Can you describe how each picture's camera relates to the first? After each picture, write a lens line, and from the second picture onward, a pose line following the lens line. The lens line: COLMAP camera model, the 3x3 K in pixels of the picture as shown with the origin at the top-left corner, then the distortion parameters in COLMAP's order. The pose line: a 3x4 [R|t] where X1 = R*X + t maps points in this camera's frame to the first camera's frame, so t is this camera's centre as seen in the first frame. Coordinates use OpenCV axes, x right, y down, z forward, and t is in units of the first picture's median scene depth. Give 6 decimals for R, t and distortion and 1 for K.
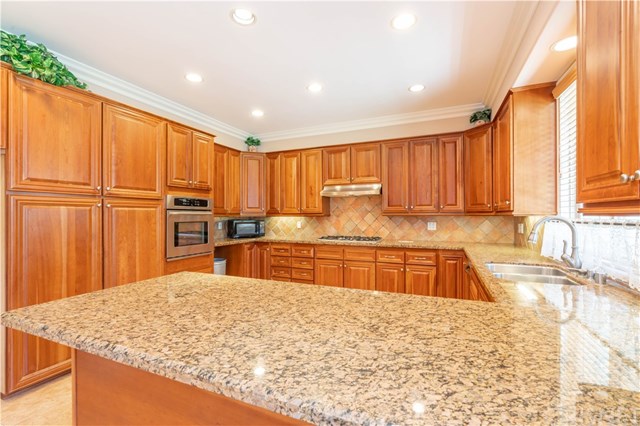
lens RADIAL K [[286.2, 0, 324.5], [0, 286.2, 211.5], [0, 0, 1]] dist [-0.006012, 0.001648]
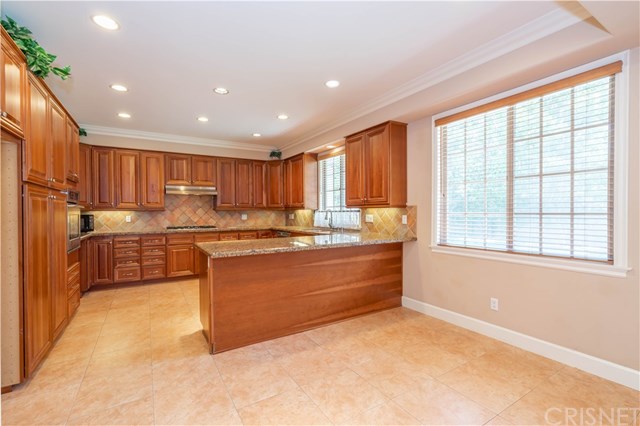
lens RADIAL K [[286.2, 0, 319.4], [0, 286.2, 214.0], [0, 0, 1]] dist [-0.006012, 0.001648]
pose [[0.581836, -0.012198, 0.813215, -0.653167], [-0.011402, 0.999667, 0.023152, -0.004711], [-0.813227, -0.022743, 0.581503, -0.235649]]
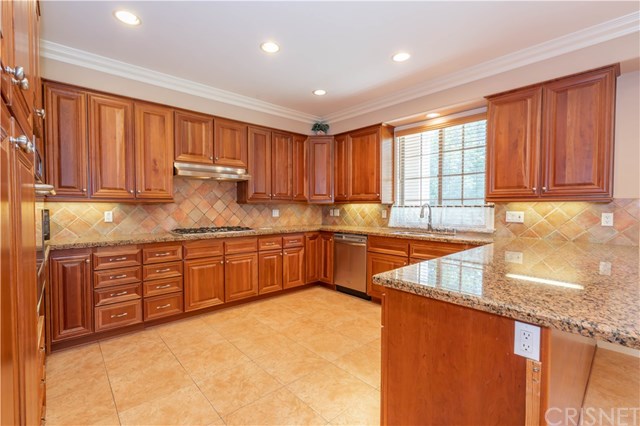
lens RADIAL K [[286.2, 0, 321.3], [0, 286.2, 214.4], [0, 0, 1]] dist [-0.006012, 0.001648]
pose [[0.418982, -0.027771, 0.907570, -0.561346], [-0.021289, 0.998957, 0.040395, 0.008354], [-0.907745, -0.036246, 0.417954, 0.377254]]
